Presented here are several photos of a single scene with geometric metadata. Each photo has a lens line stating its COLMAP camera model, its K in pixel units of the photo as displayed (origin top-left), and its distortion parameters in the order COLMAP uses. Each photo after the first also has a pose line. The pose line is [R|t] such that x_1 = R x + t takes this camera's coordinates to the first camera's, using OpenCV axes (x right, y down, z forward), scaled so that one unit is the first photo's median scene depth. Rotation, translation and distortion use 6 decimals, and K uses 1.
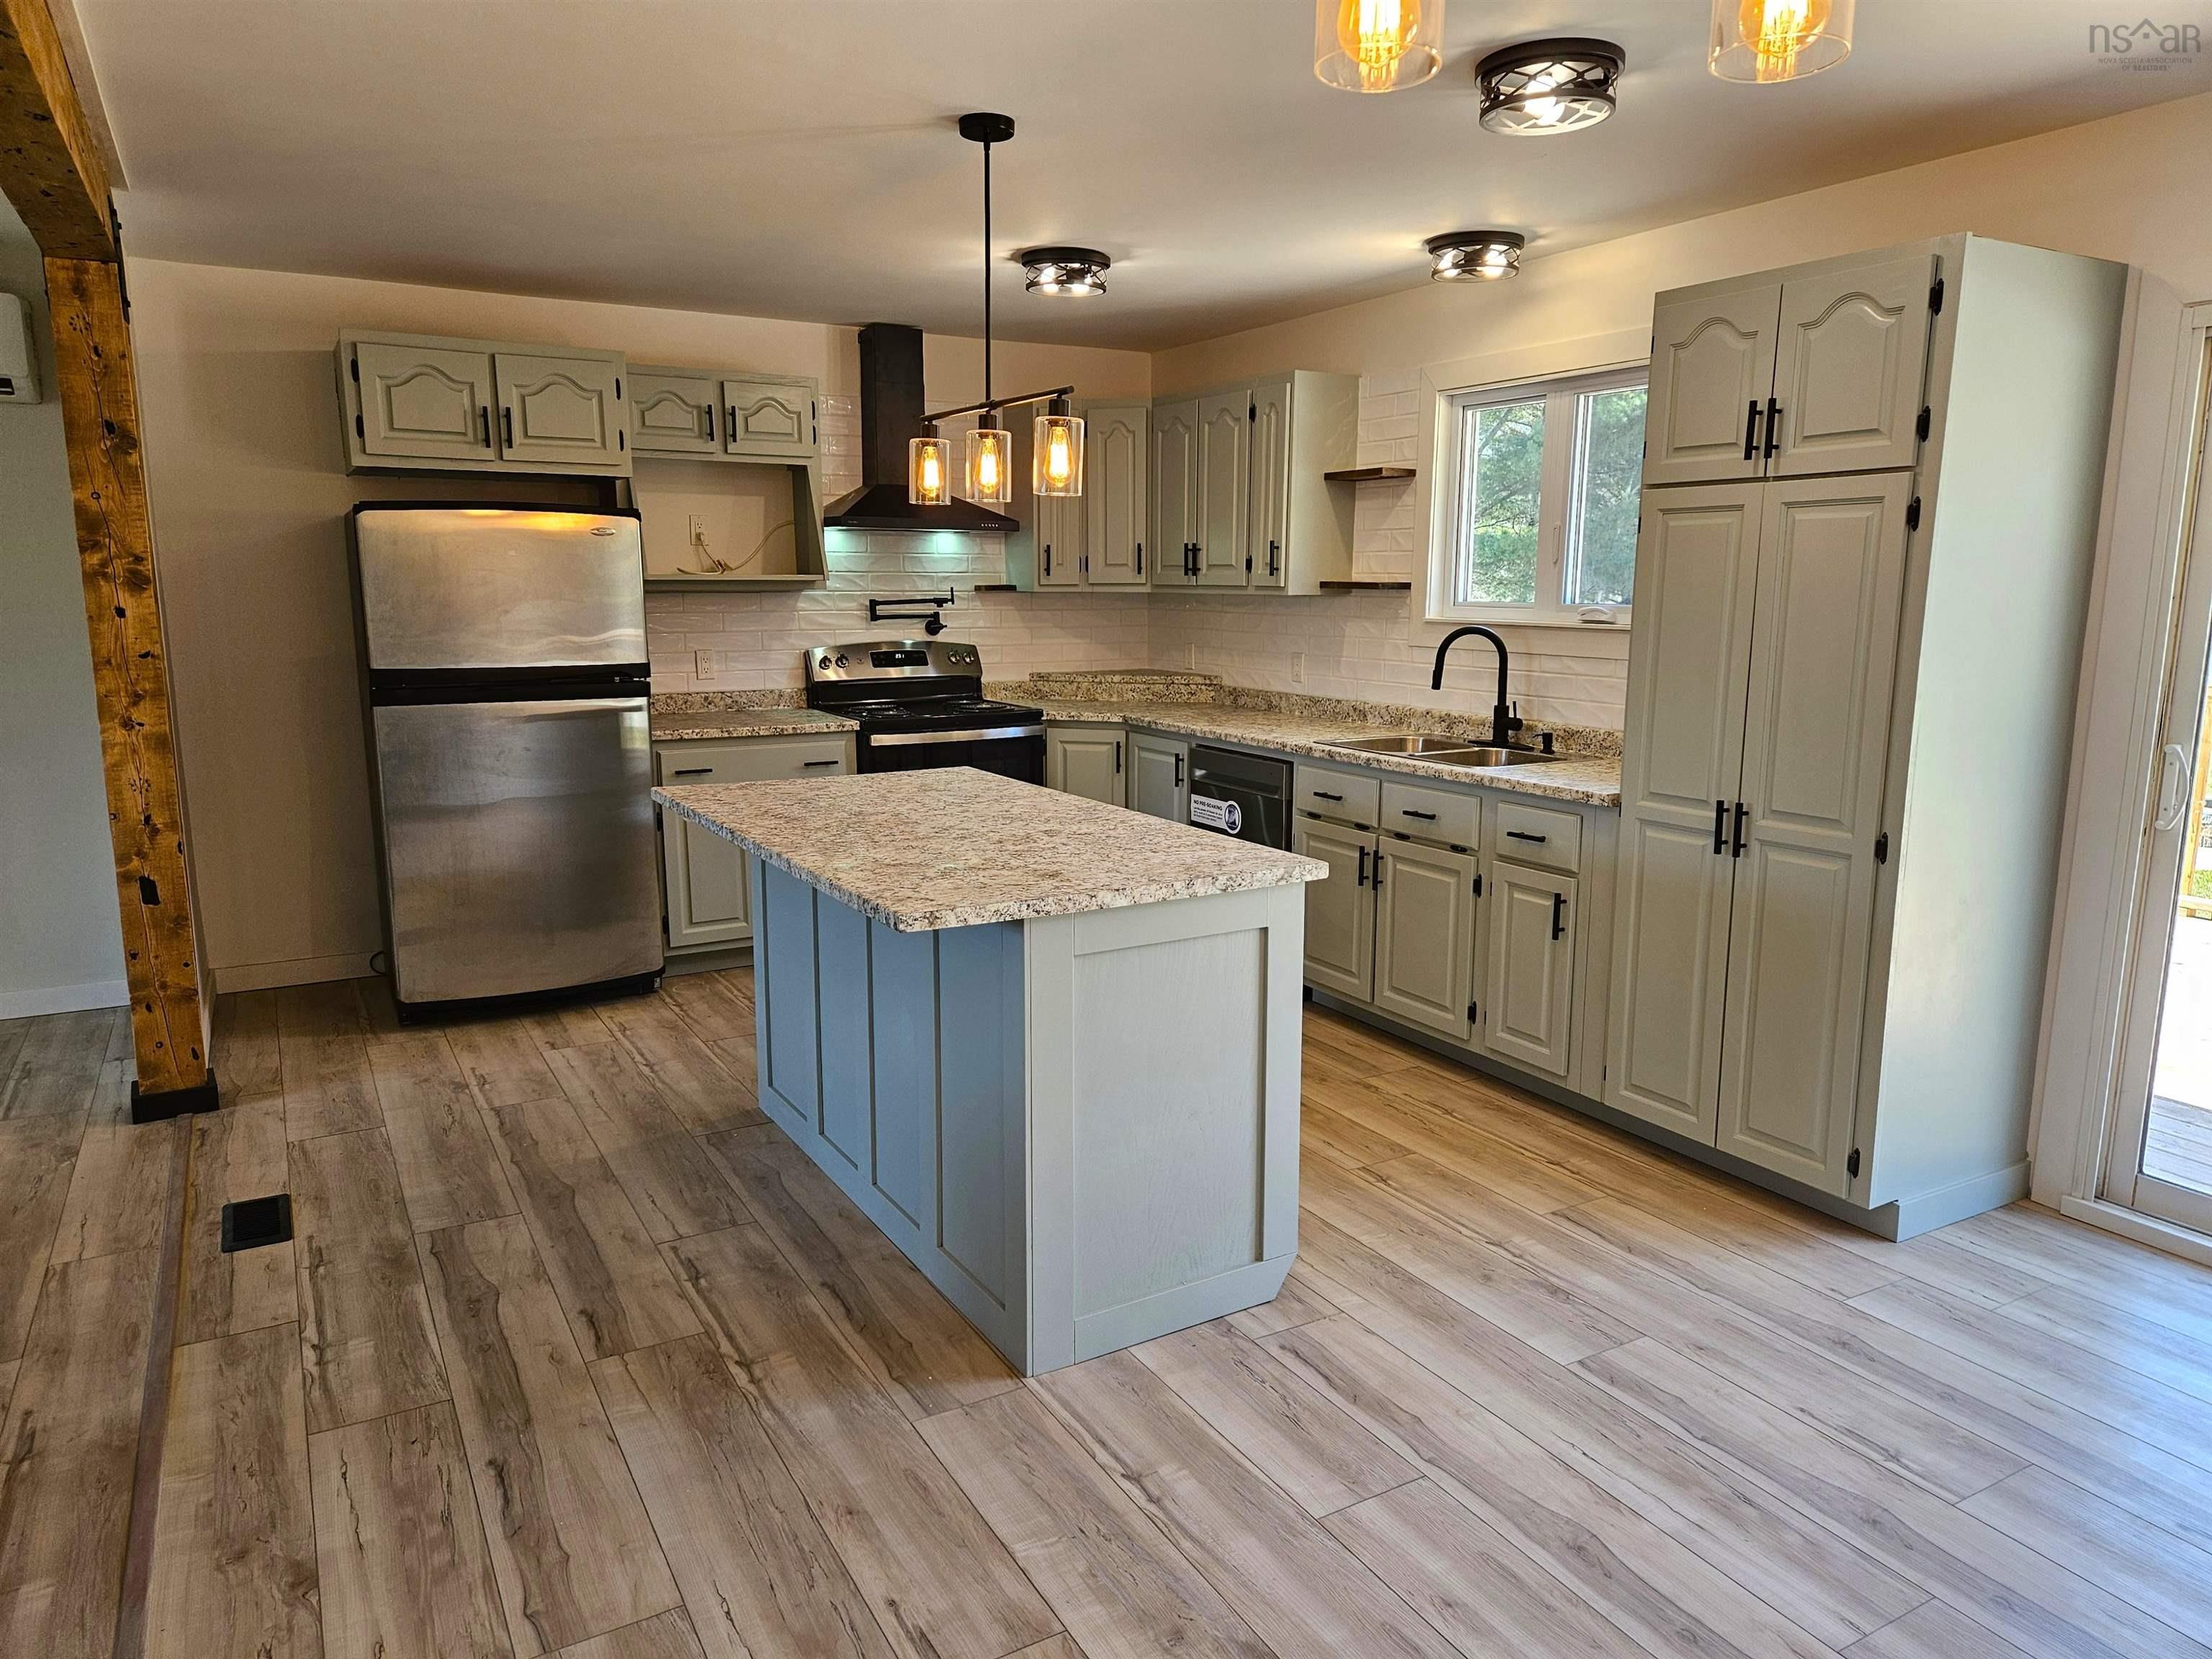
lens RADIAL K [[1444.3, 0, 1106.0], [0, 1444.3, 829.5], [0, 0, 1]] dist [0.080440, -0.069037]
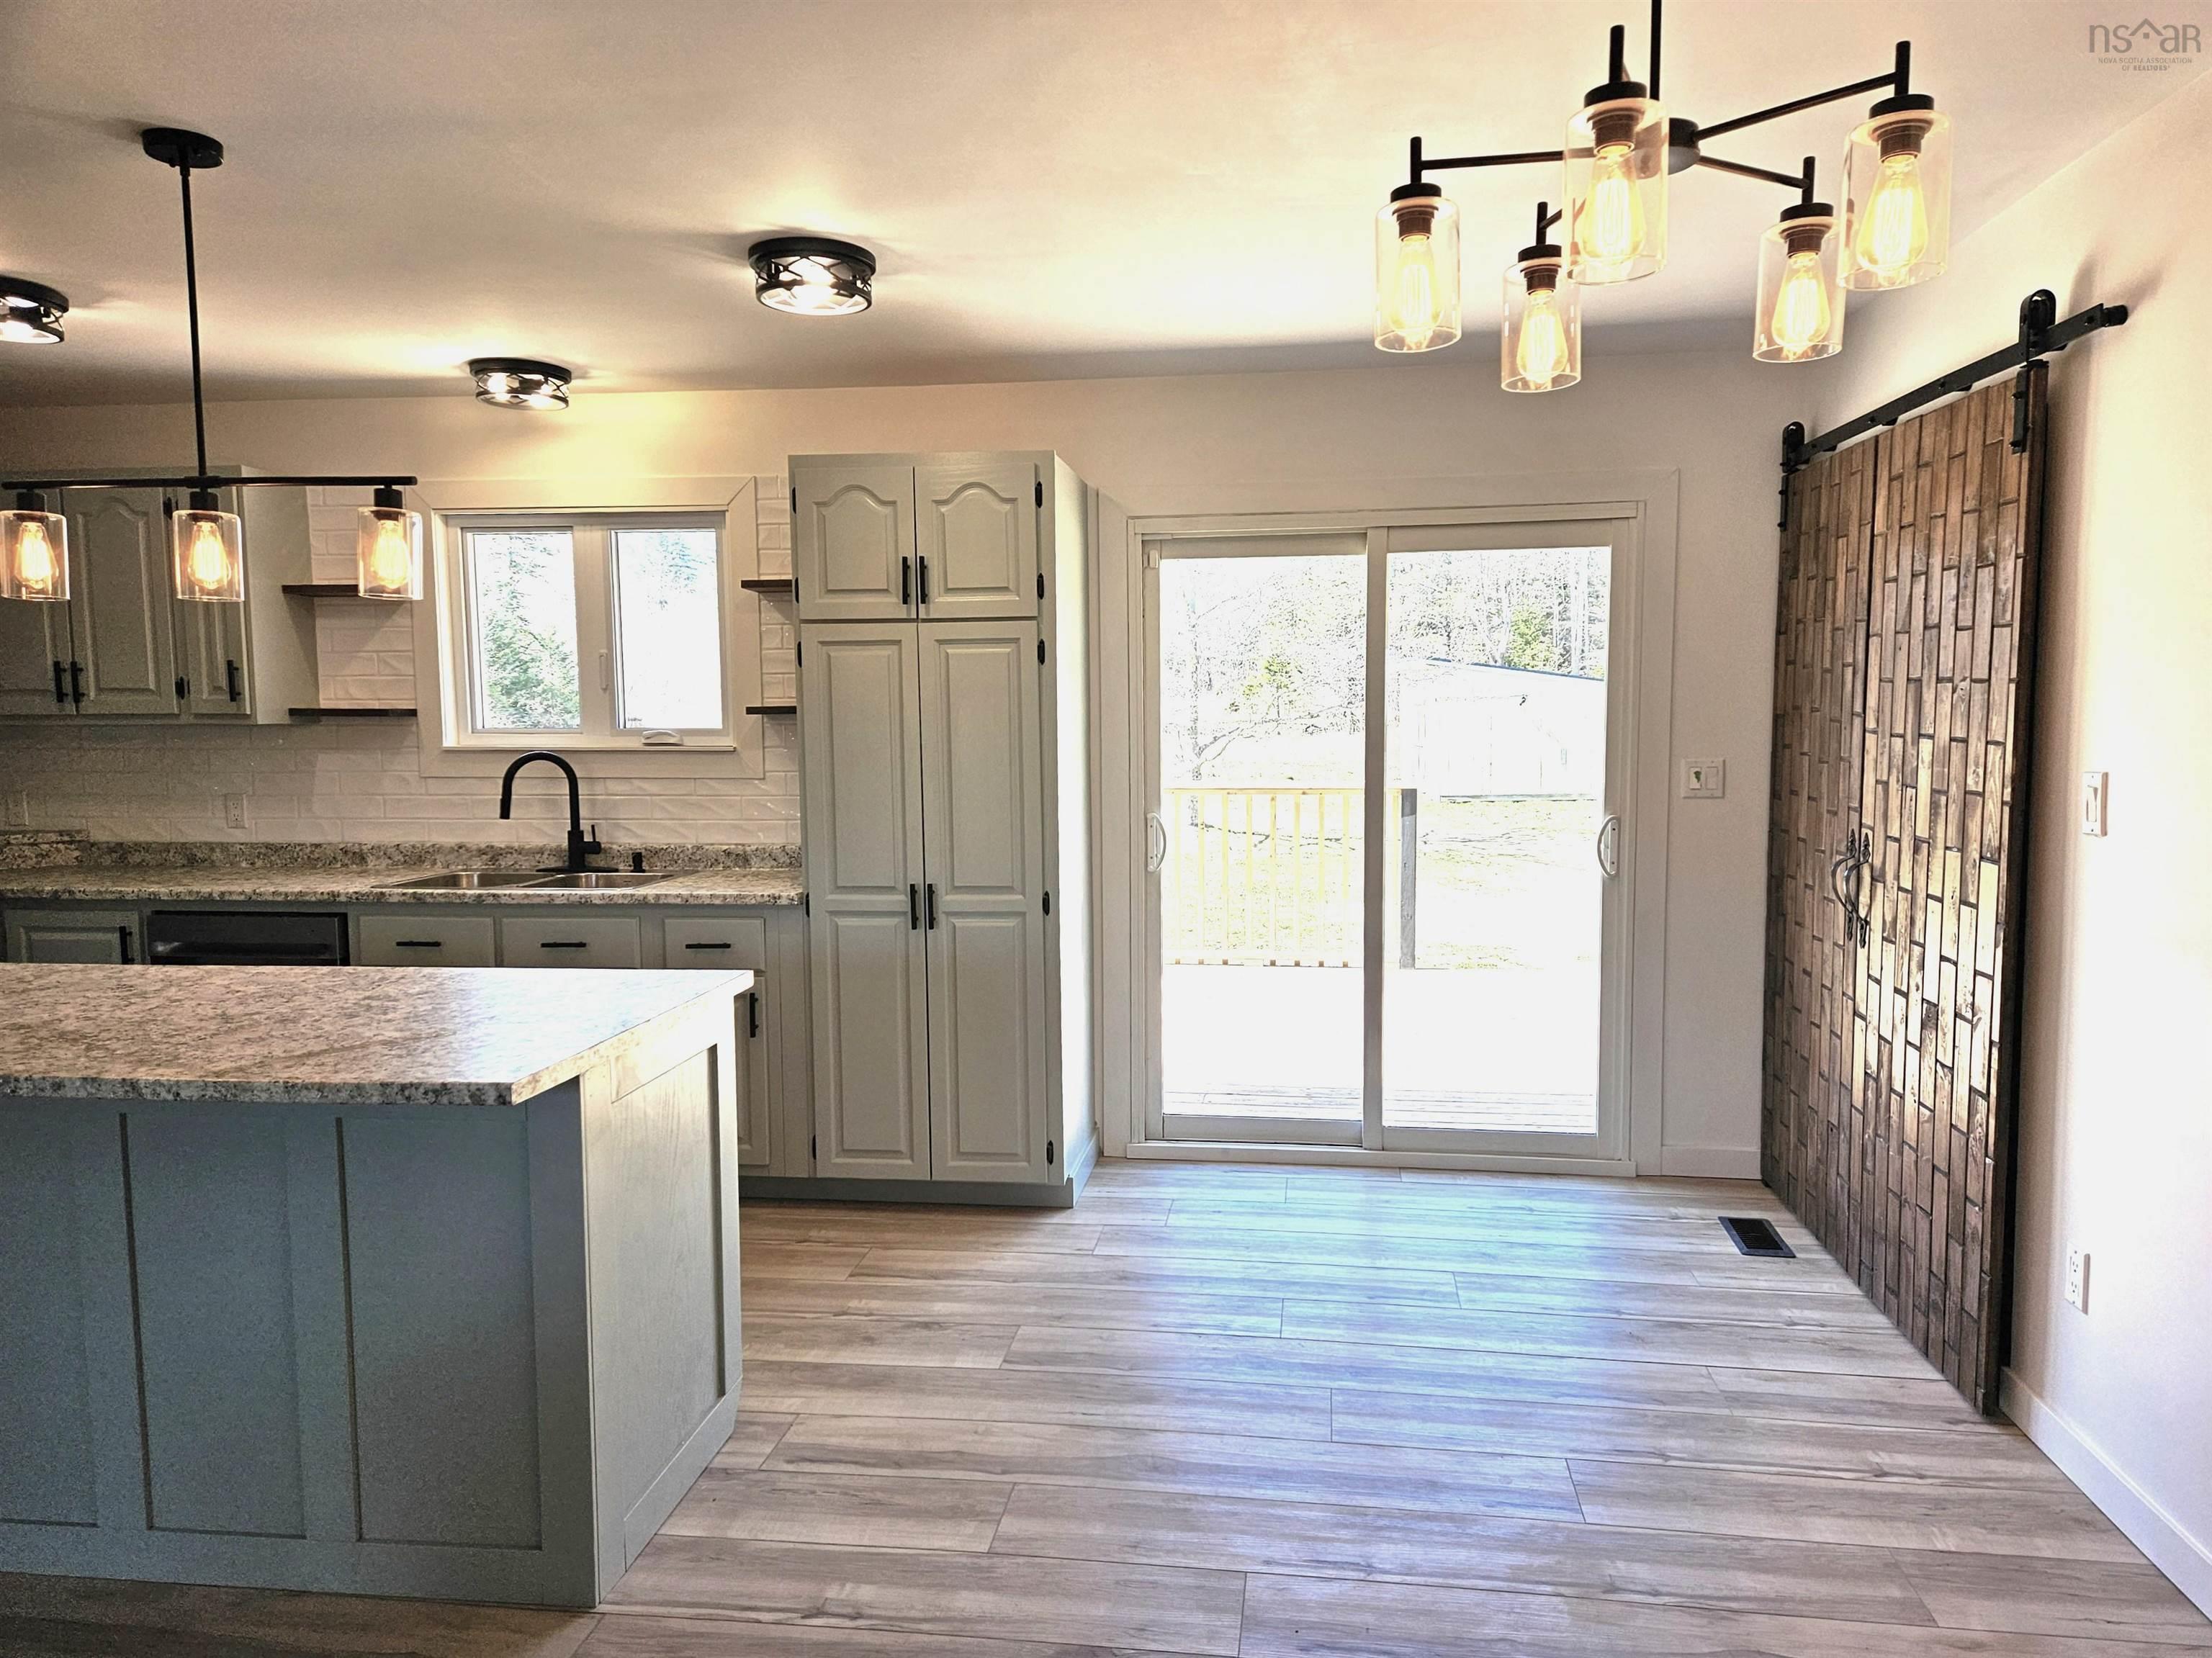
lens RADIAL K [[1486.5, 0, 1115.4], [0, 1486.5, 837.8], [0, 0, 1]] dist [0.093658, -0.076159]
pose [[0.609237, -0.074678, 0.789464, -0.374762], [0.146458, 0.989025, -0.019467, -0.008047], [-0.779347, 0.127483, 0.613488, 0.103973]]
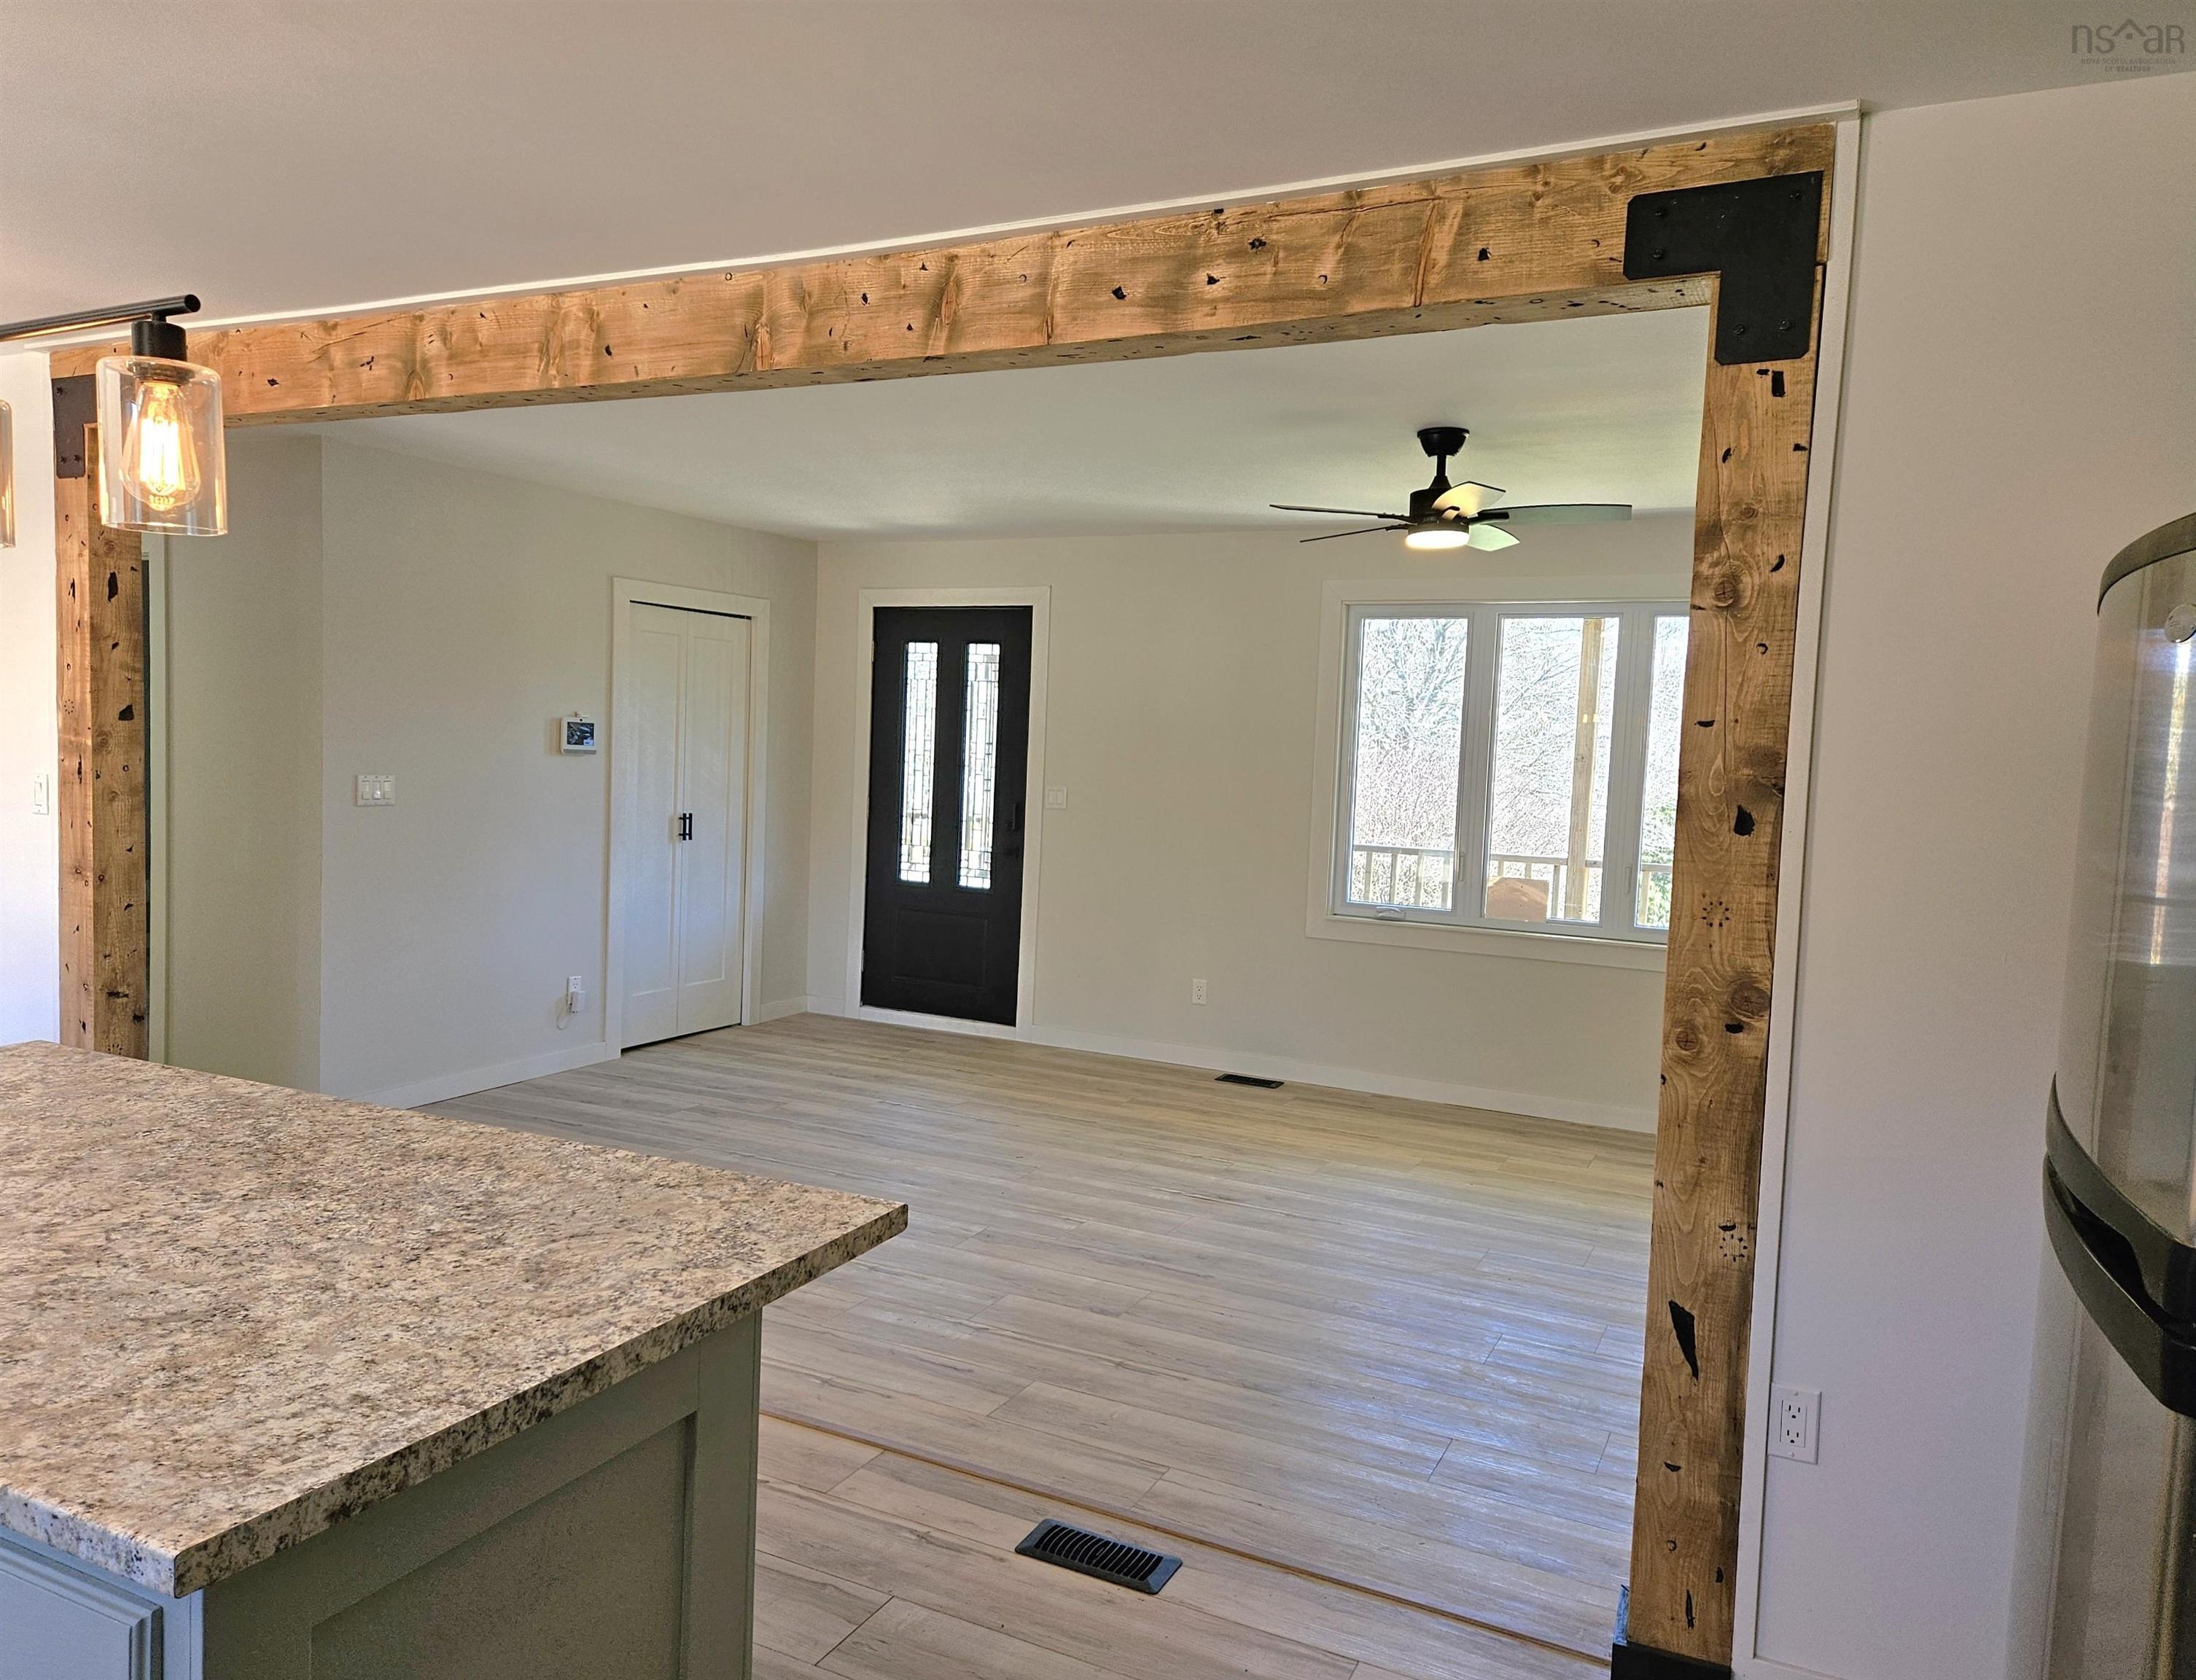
lens RADIAL K [[1554.0, 0, 1051.1], [0, 1554.0, 840.1], [0, 0, 1]] dist [0.058194, 0.000765]
pose [[-0.841186, -0.000880, -0.540746, -0.080897], [-0.135885, 0.968254, 0.209807, -0.241500], [0.523395, 0.249966, -0.814601, 1.350826]]
